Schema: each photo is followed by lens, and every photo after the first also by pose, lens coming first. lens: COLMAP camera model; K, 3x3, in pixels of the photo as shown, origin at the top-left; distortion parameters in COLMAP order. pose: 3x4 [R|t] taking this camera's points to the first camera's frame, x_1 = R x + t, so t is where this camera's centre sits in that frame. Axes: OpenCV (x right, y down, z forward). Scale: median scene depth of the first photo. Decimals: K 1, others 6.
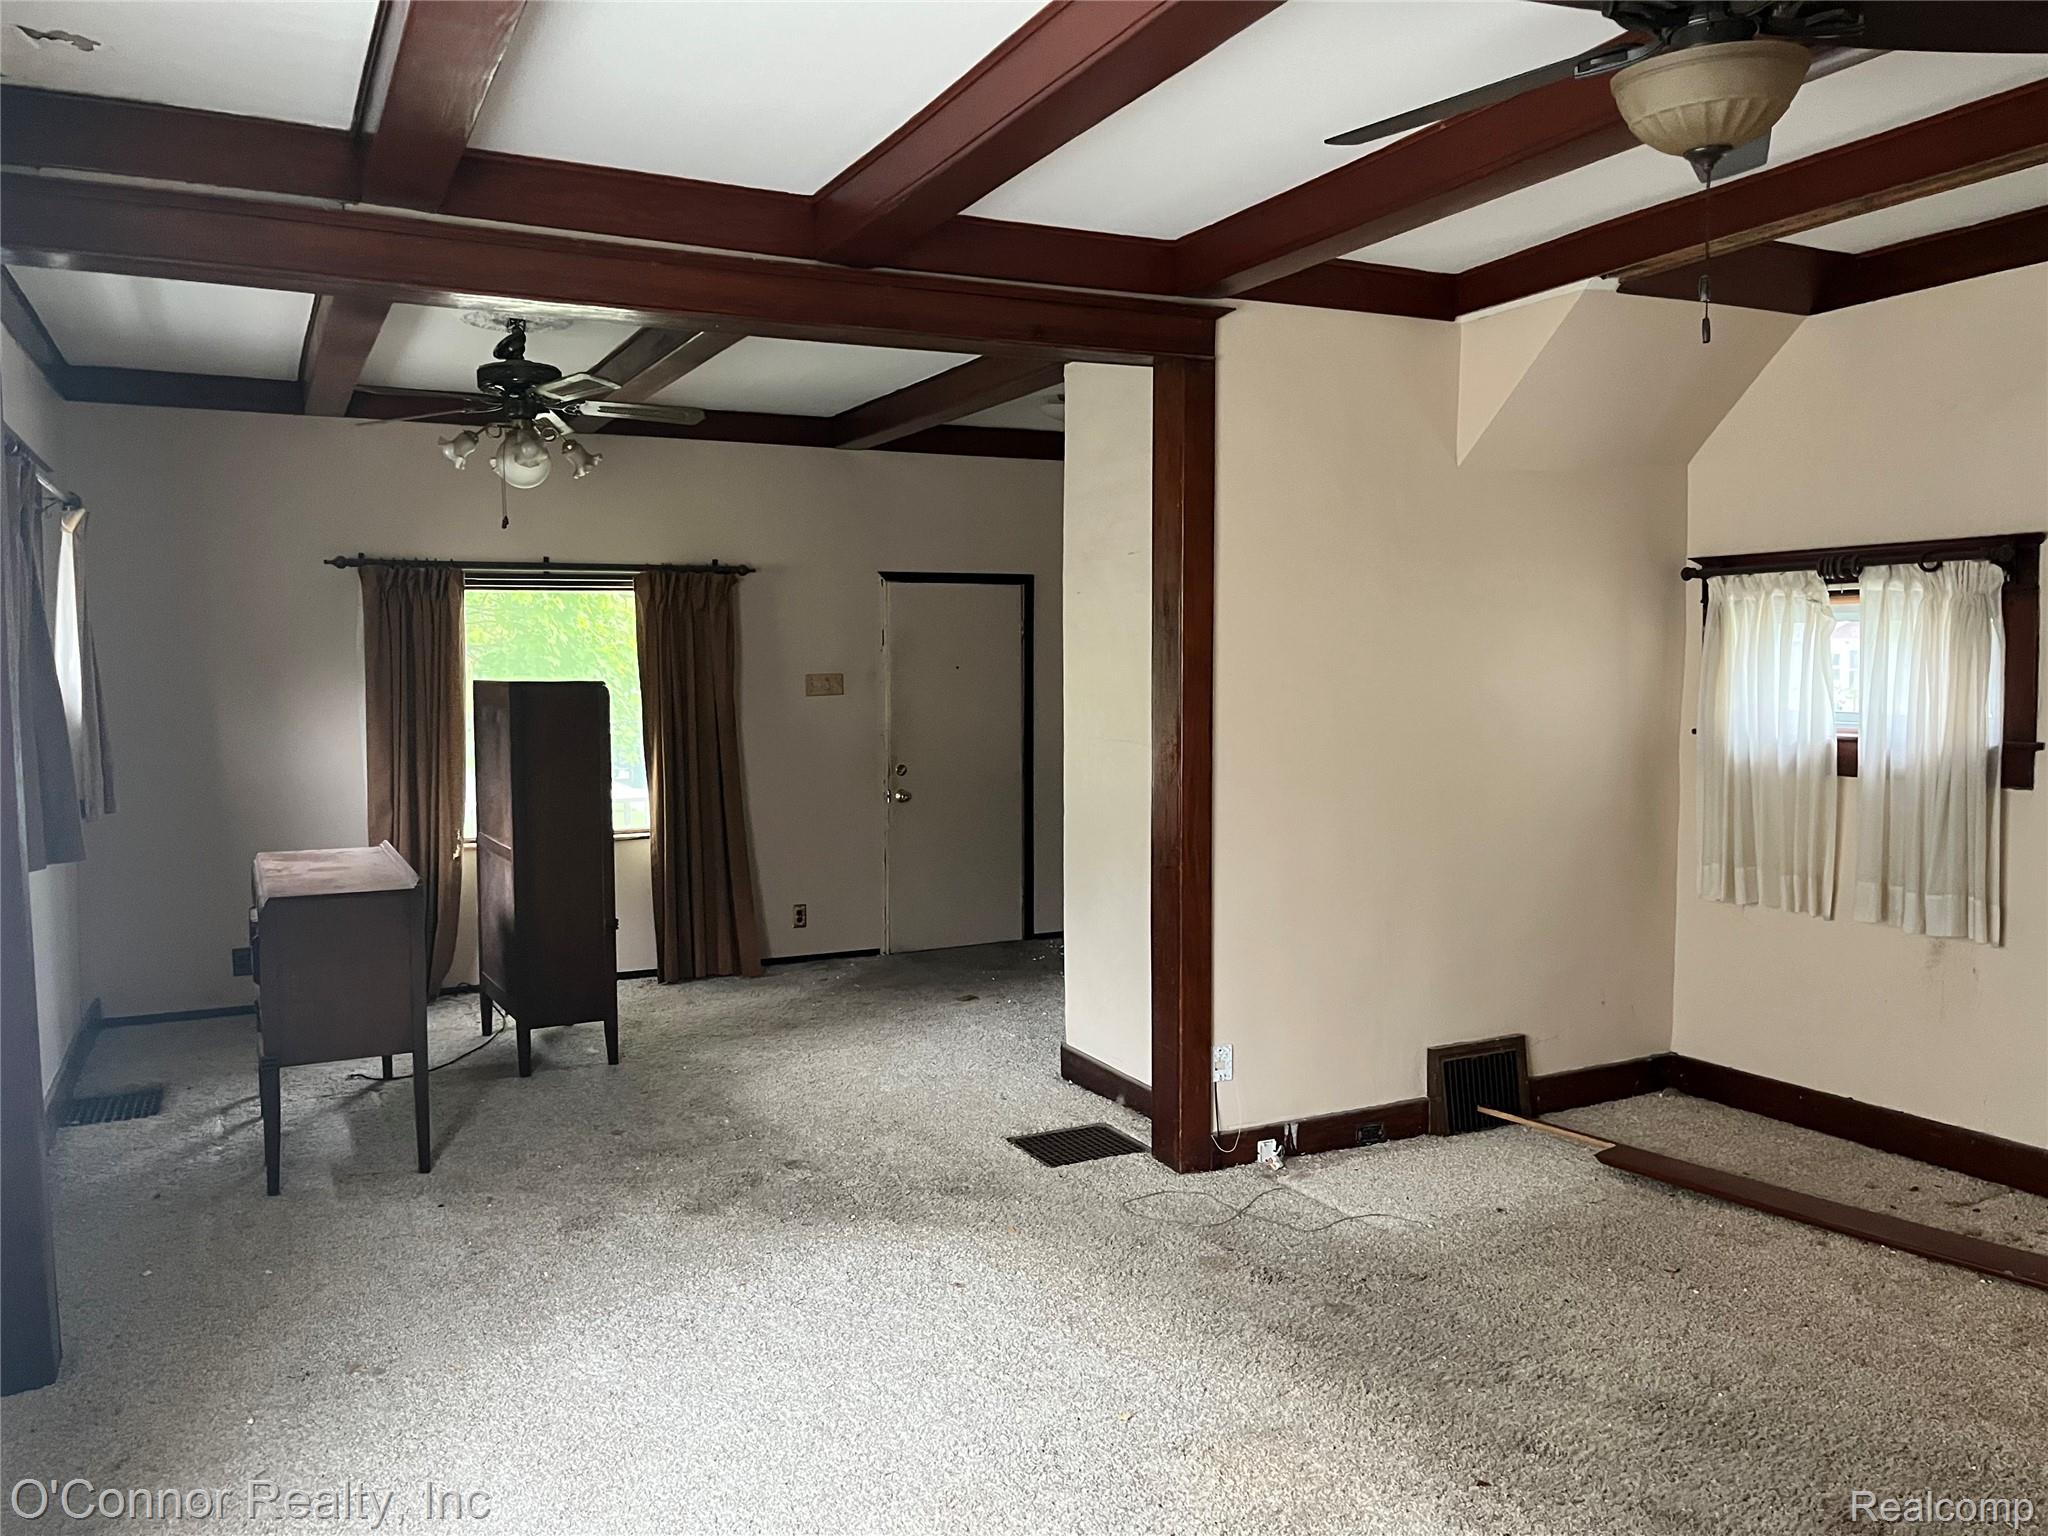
lens RADIAL K [[1541.4, 0, 1024.2], [0, 1541.4, 781.2], [0, 0, 1]] dist [0.052485, -0.094367]
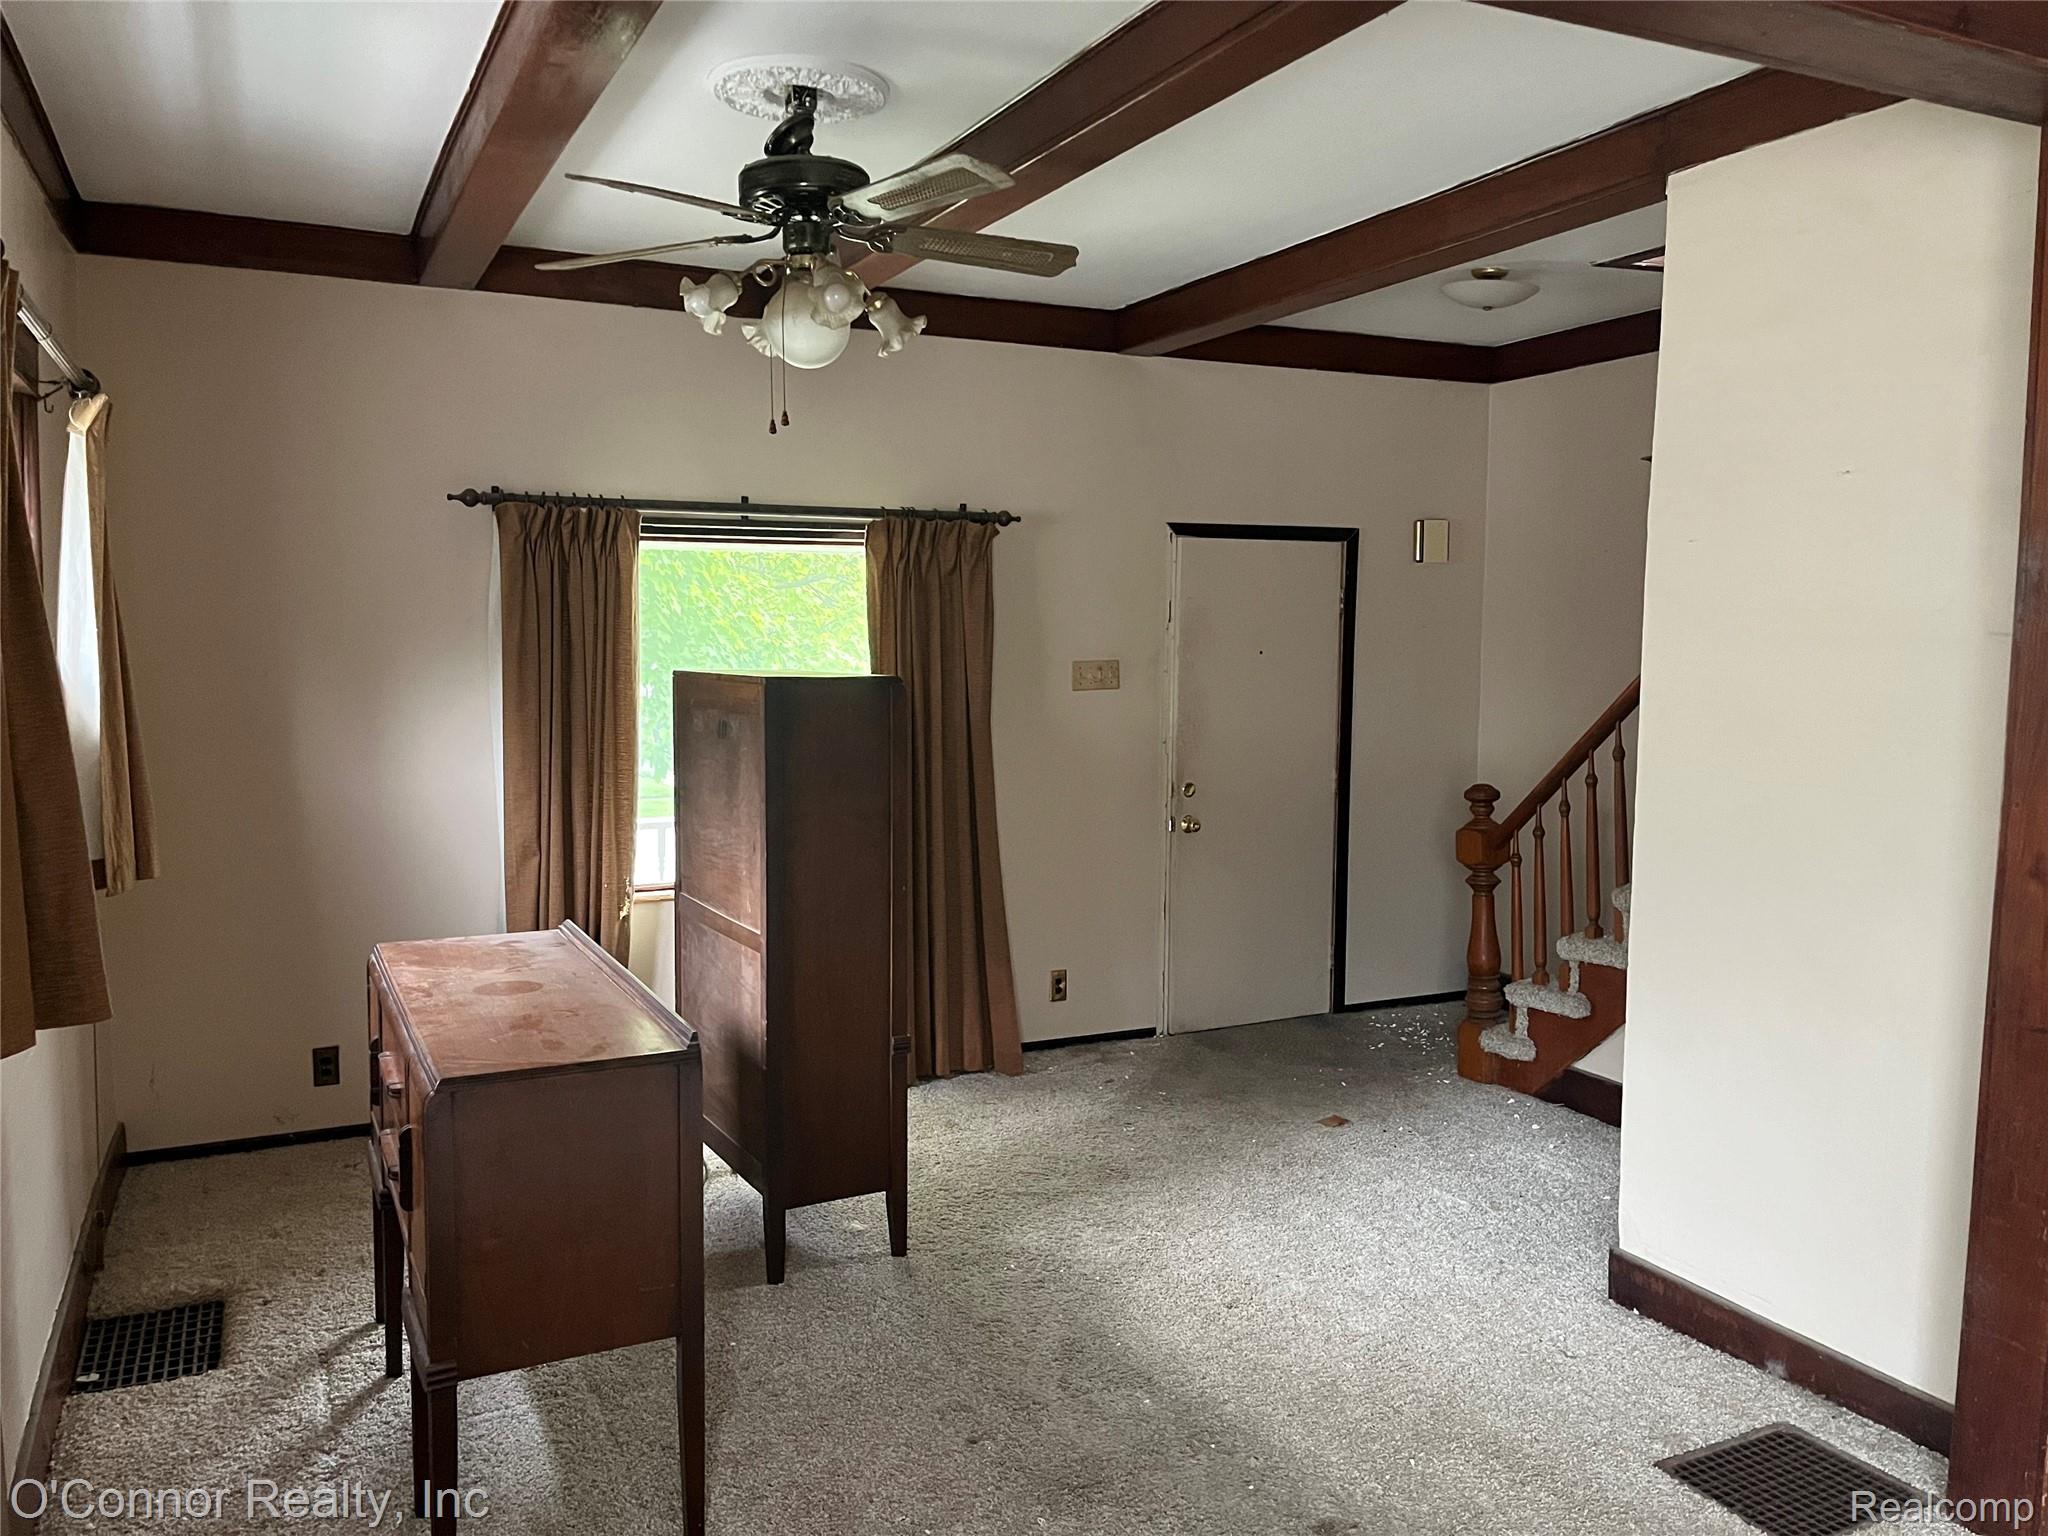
lens RADIAL K [[1554.9, 0, 1024.7], [0, 1554.9, 775.1], [0, 0, 1]] dist [0.075467, -0.127779]
pose [[0.999902, 0.008648, -0.010988, -0.180922], [-0.008529, 0.999905, 0.010872, -0.026081], [0.011081, -0.010777, 0.999881, 0.294293]]
